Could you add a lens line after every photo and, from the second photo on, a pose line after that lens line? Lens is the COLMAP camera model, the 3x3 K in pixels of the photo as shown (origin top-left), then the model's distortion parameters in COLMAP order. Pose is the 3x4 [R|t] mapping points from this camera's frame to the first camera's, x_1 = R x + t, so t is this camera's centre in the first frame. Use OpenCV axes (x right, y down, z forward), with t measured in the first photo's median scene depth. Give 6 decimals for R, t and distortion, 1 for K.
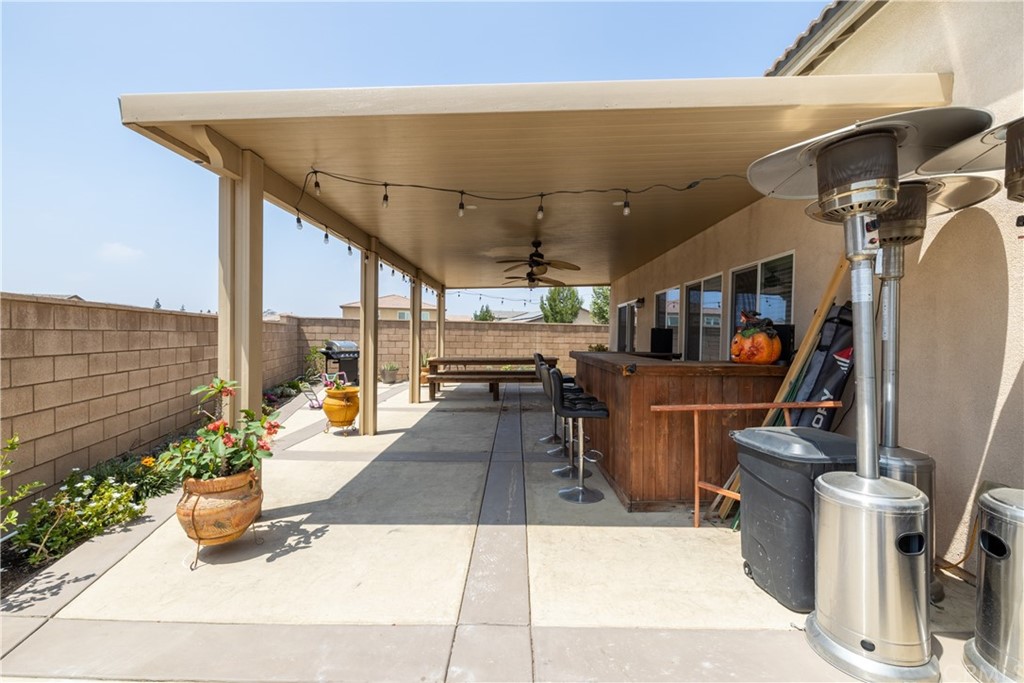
lens RADIAL K [[432.3, 0, 509.8], [0, 432.3, 336.1], [0, 0, 1]] dist [-0.003063, -0.000569]
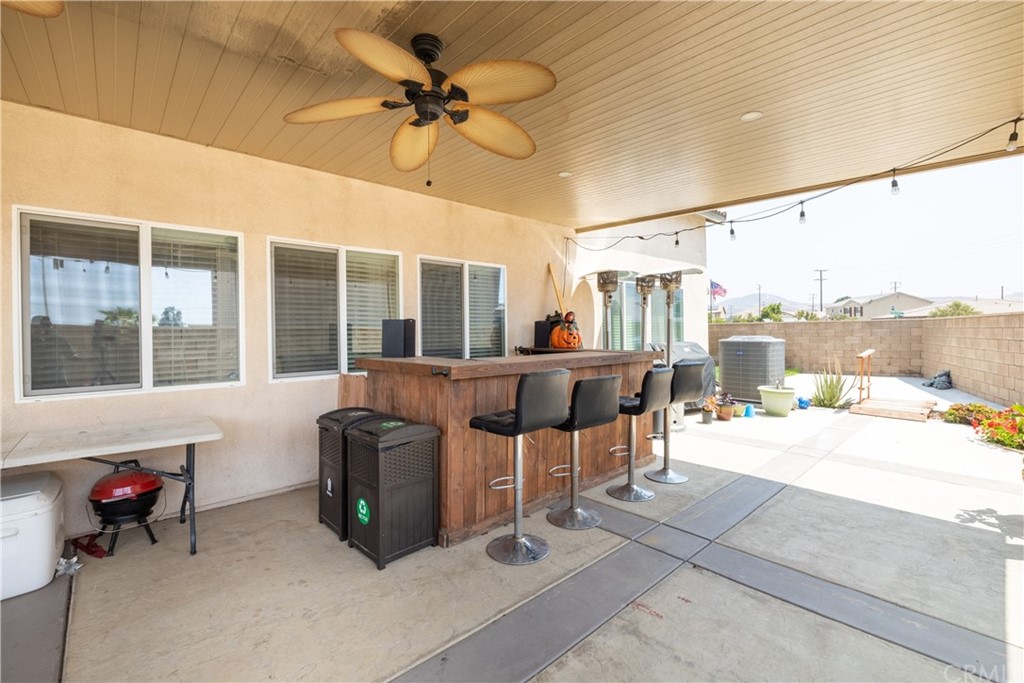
lens RADIAL K [[432.3, 0, 509.9], [0, 432.3, 335.5], [0, 0, 1]] dist [-0.003063, -0.000569]
pose [[-0.675884, -0.008887, 0.736954, -0.439028], [0.007299, 0.999798, 0.018750, -0.018610], [-0.736972, 0.018052, -0.675682, 2.393615]]
